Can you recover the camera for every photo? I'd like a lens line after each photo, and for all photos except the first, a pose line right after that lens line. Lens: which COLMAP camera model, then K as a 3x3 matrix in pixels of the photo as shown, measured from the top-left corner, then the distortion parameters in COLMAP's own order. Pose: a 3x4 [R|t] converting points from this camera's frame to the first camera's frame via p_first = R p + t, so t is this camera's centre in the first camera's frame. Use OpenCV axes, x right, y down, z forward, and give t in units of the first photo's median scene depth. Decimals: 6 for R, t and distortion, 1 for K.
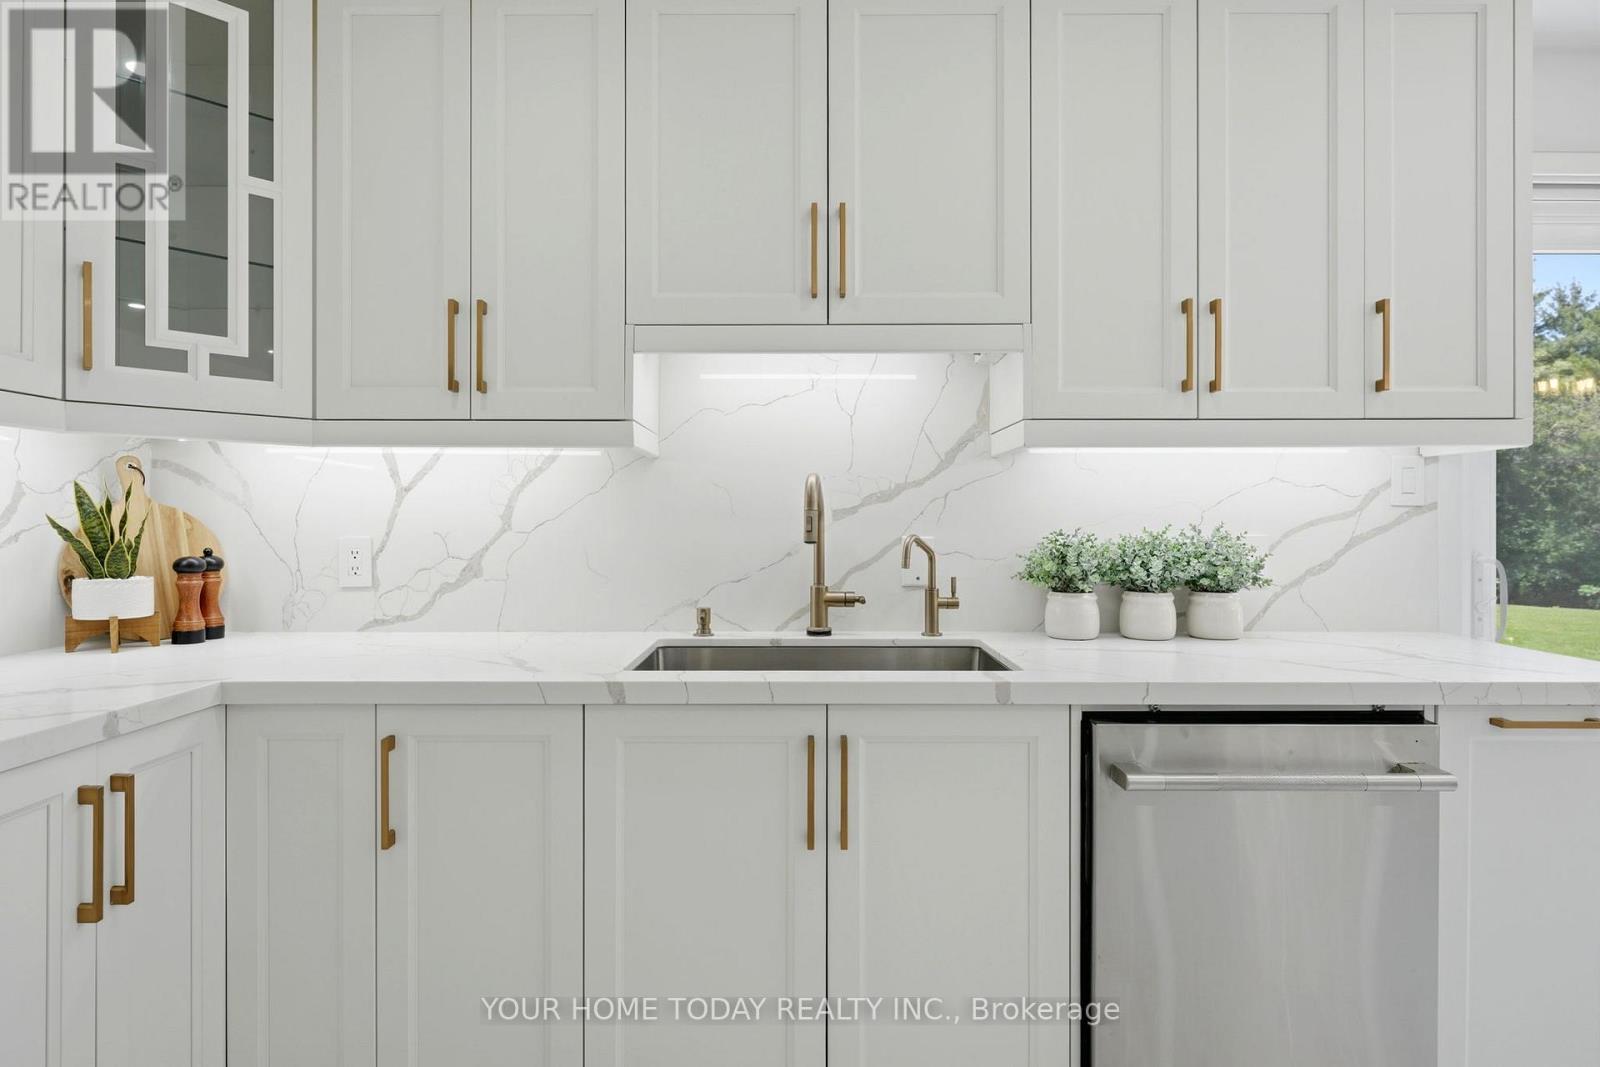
lens RADIAL K [[833.2, 0, 809.2], [0, 833.2, 512.3], [0, 0, 1]] dist [0.003787, 0.002114]
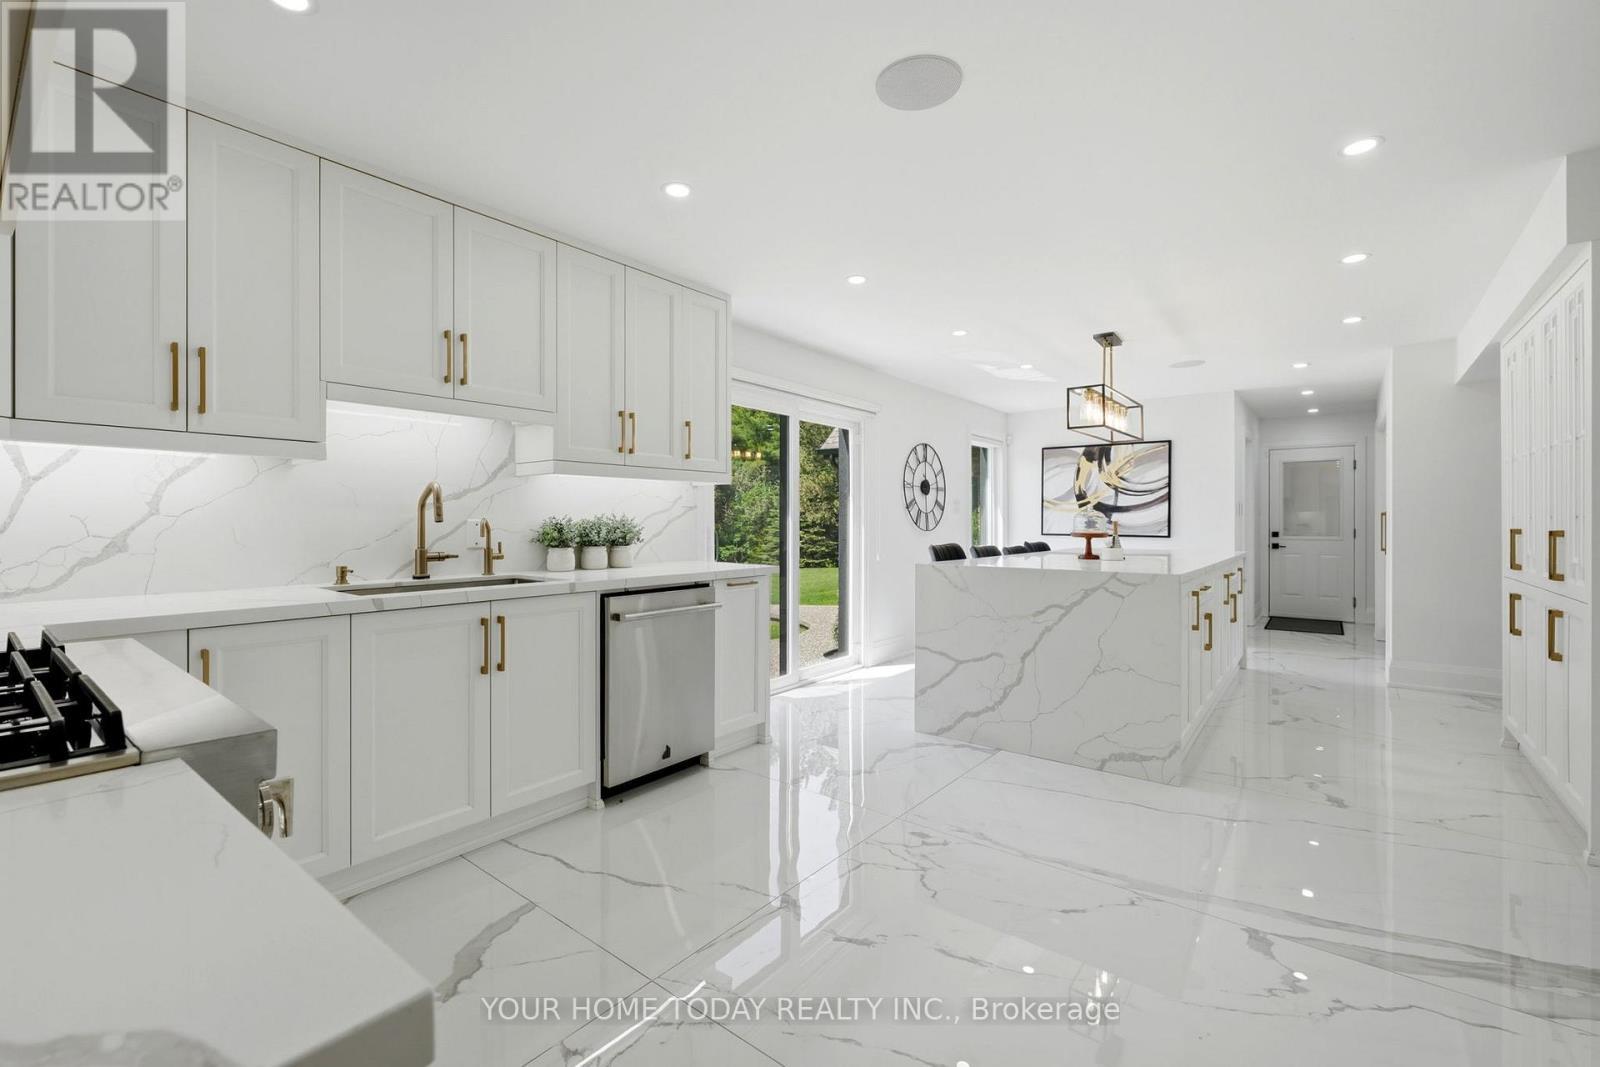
lens RADIAL K [[687.2, 0, 799.2], [0, 687.2, 523.0], [0, 0, 1]] dist [0.002157, -0.000073]
pose [[0.621933, -0.002244, 0.783067, -0.607174], [-0.009239, 0.999905, 0.010203, 0.015858], [-0.783016, -0.013580, 0.621854, -0.446248]]
